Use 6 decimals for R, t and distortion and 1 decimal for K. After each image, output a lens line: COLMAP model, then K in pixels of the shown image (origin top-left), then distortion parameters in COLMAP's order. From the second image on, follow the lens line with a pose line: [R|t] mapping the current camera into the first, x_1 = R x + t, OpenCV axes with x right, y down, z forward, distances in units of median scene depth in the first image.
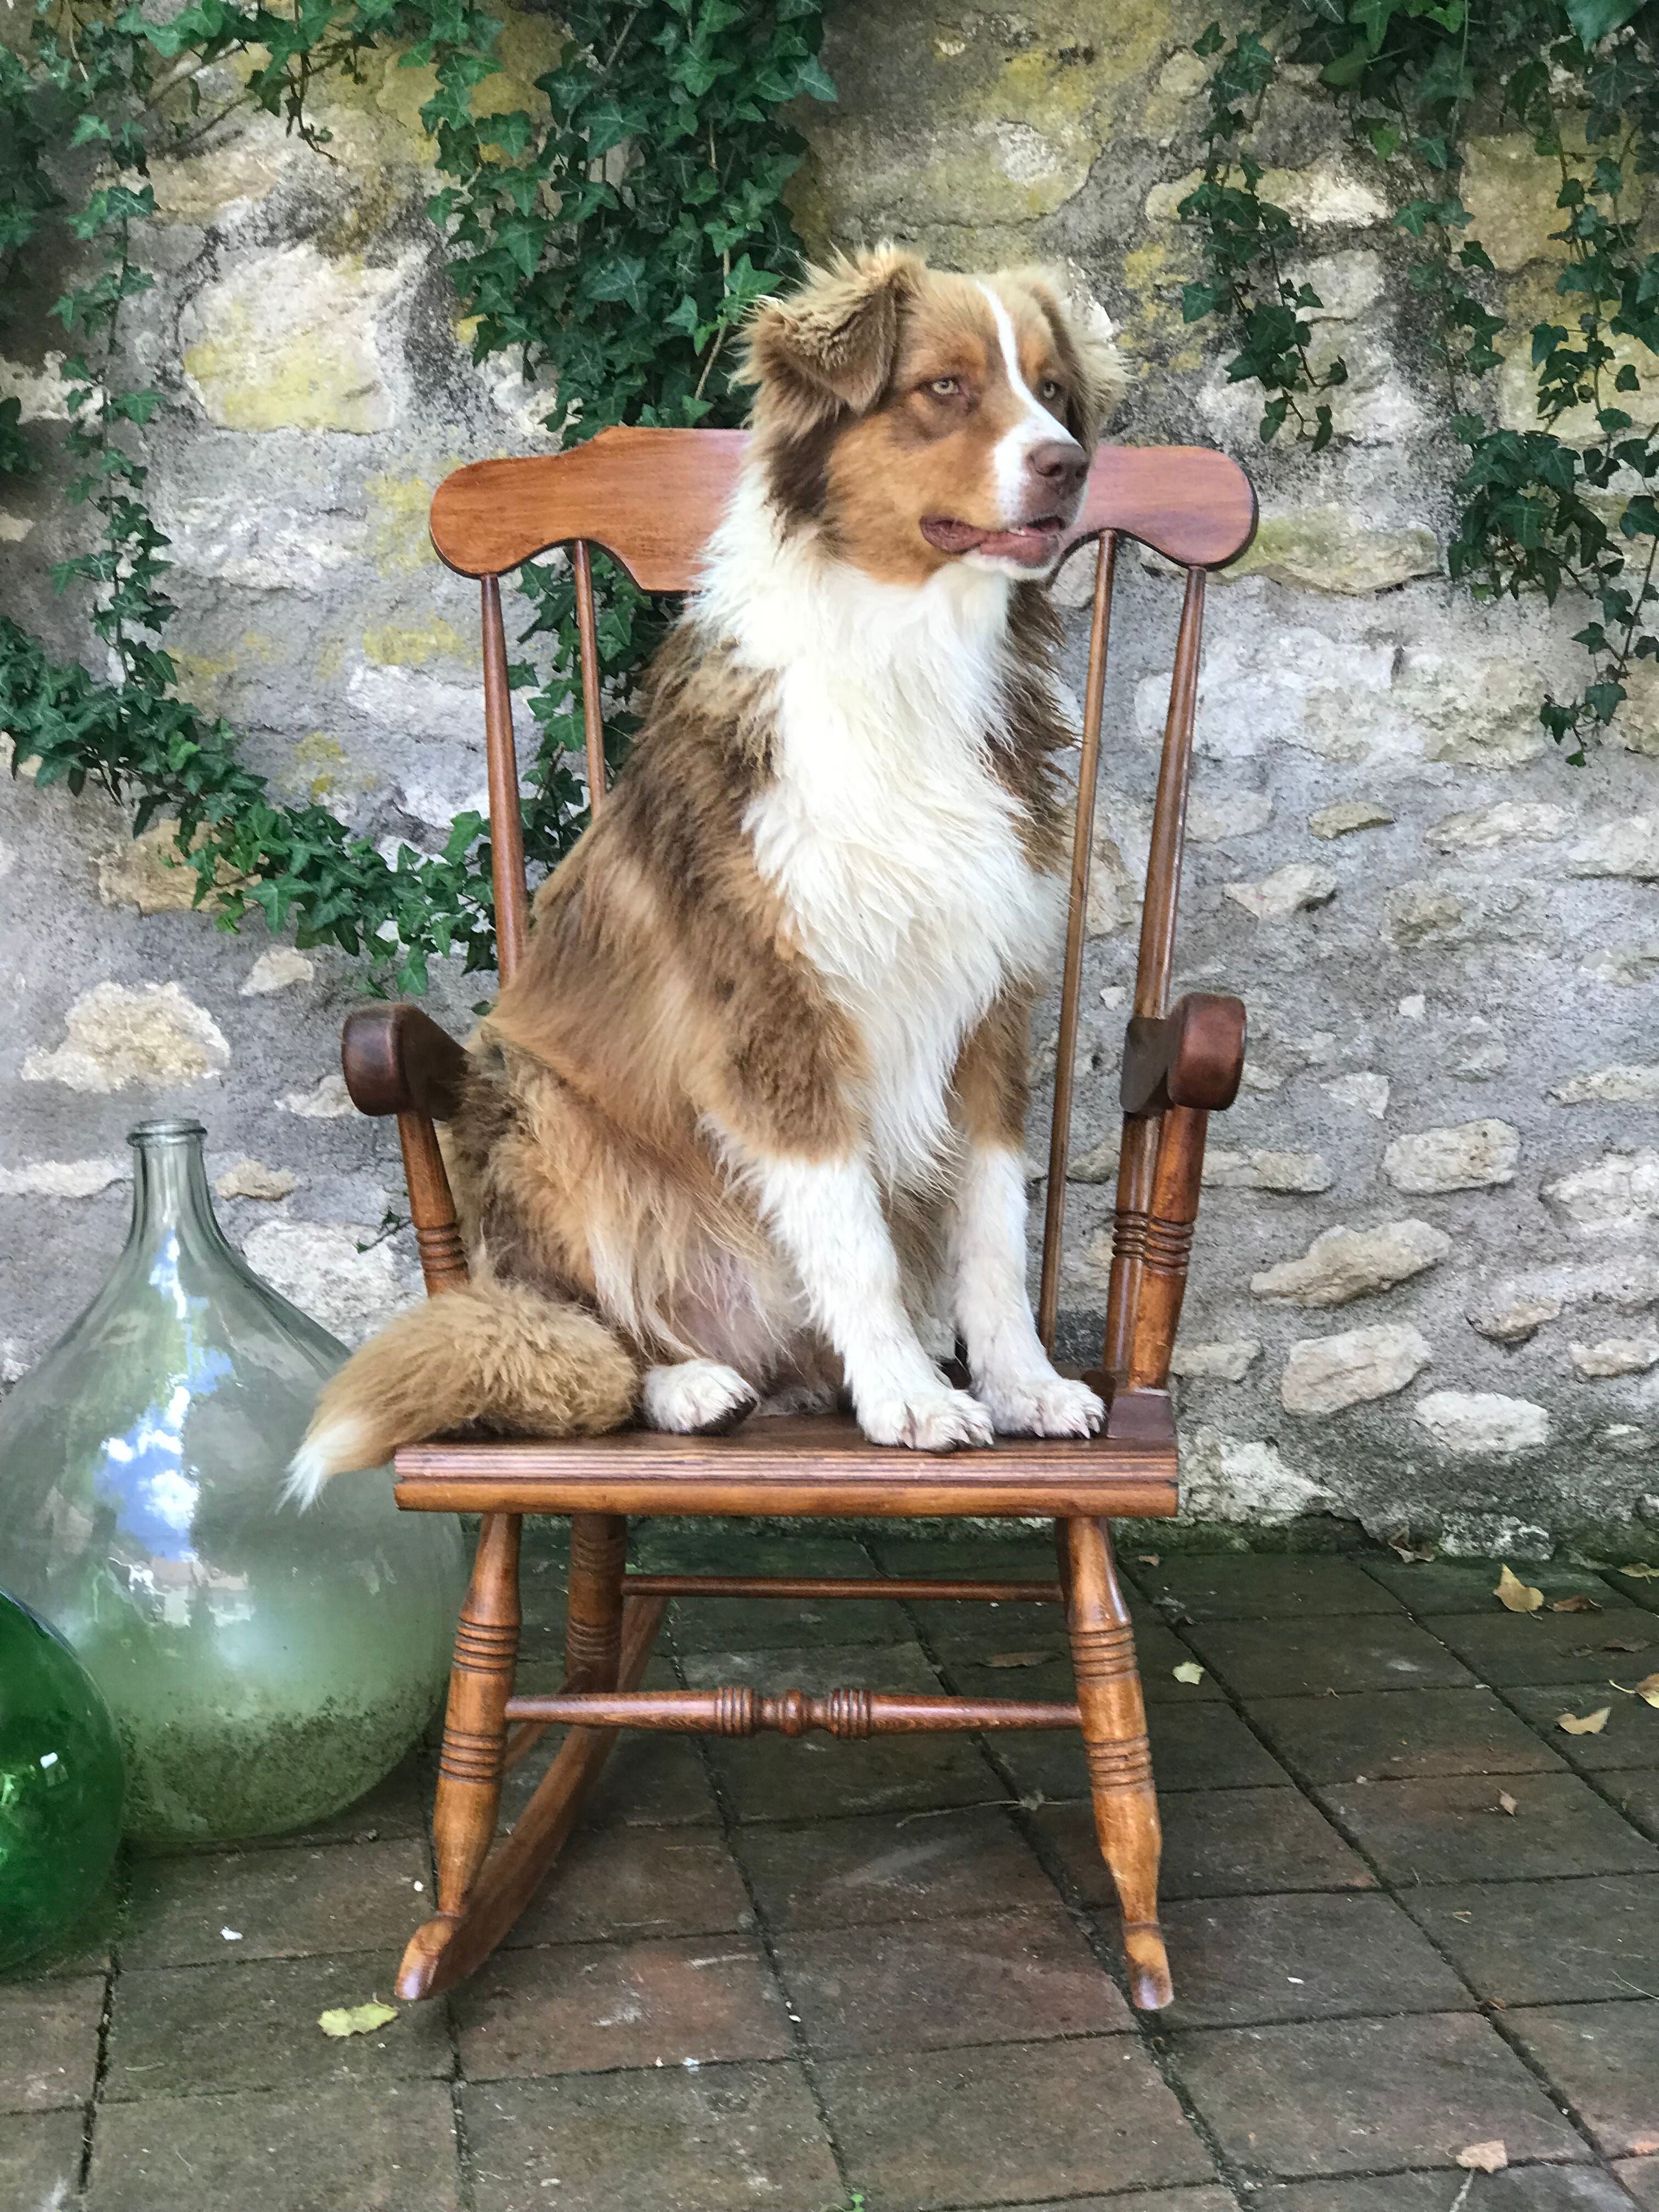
lens RADIAL K [[3620.7, 0, 900.5], [0, 3620.7, 1112.9], [0, 0, 1]] dist [0.012132, 0.318929]
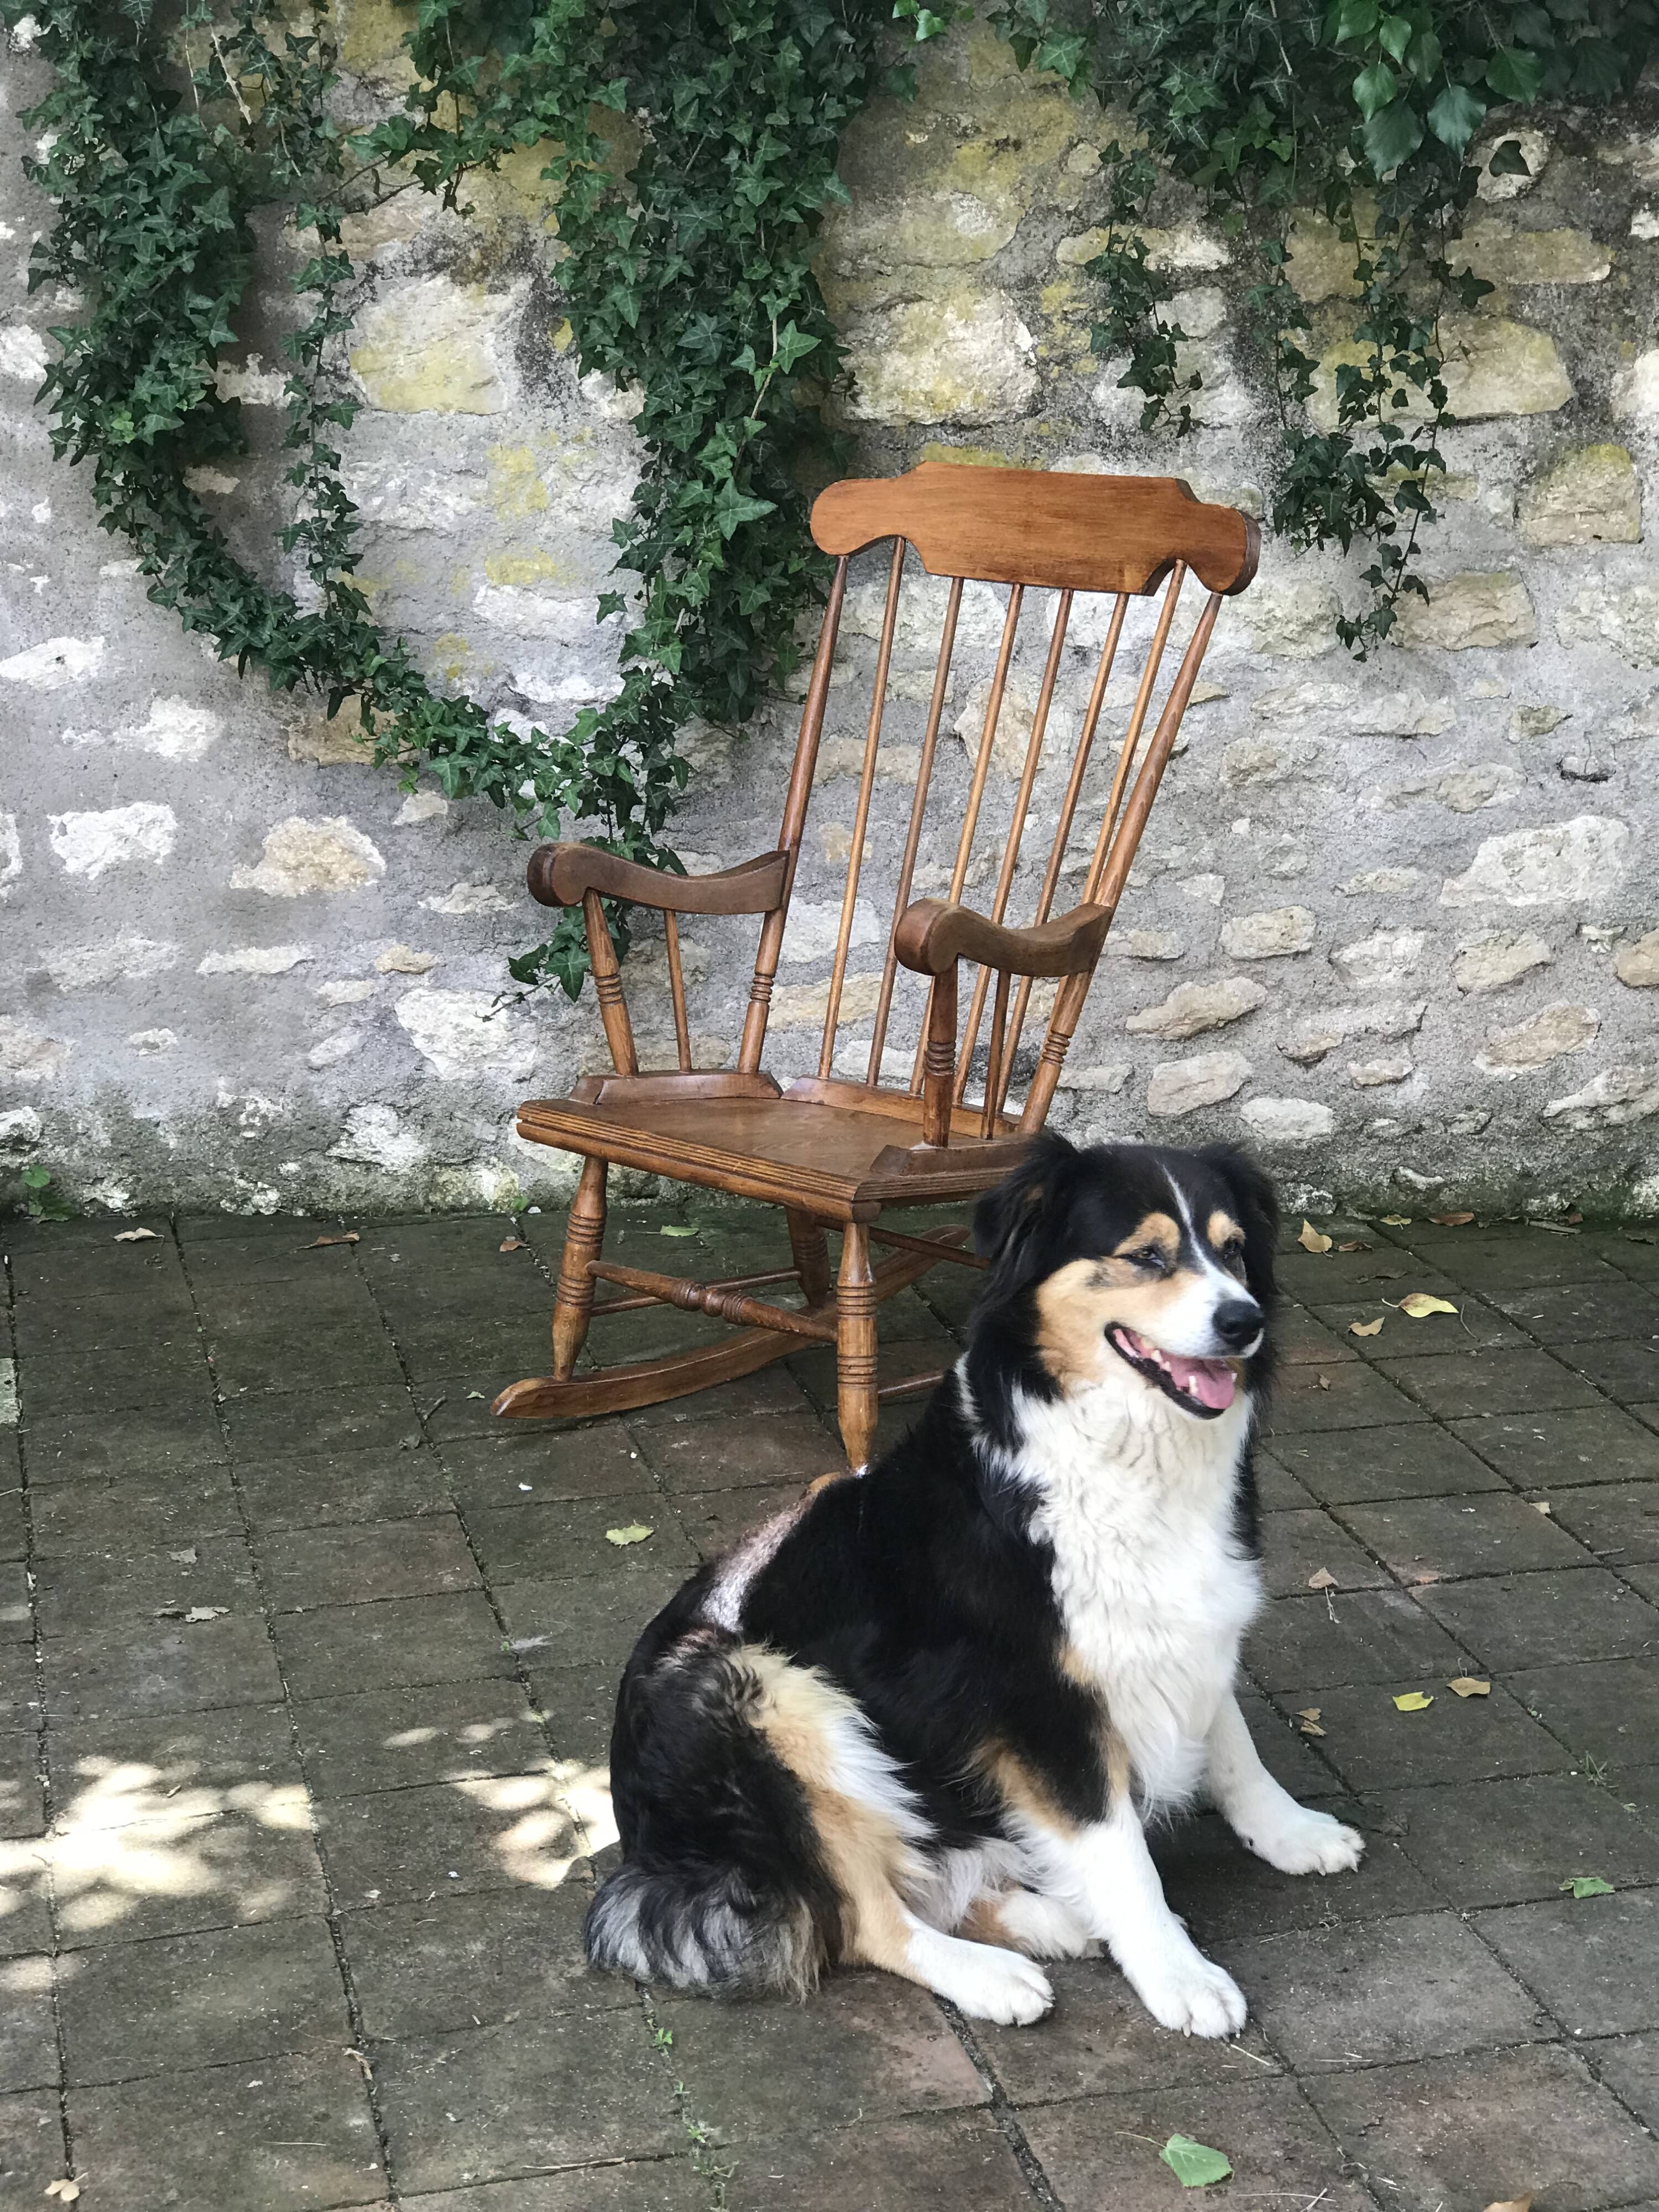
lens RADIAL K [[3839.9, 0, 947.4], [0, 3839.9, 1188.1], [0, 0, 1]] dist [-0.024814, 0.453265]
pose [[0.993532, -0.021430, 0.111509, -0.142714], [0.006269, 0.990884, 0.134575, -0.092769], [-0.113376, -0.133005, 0.984609, -0.477658]]
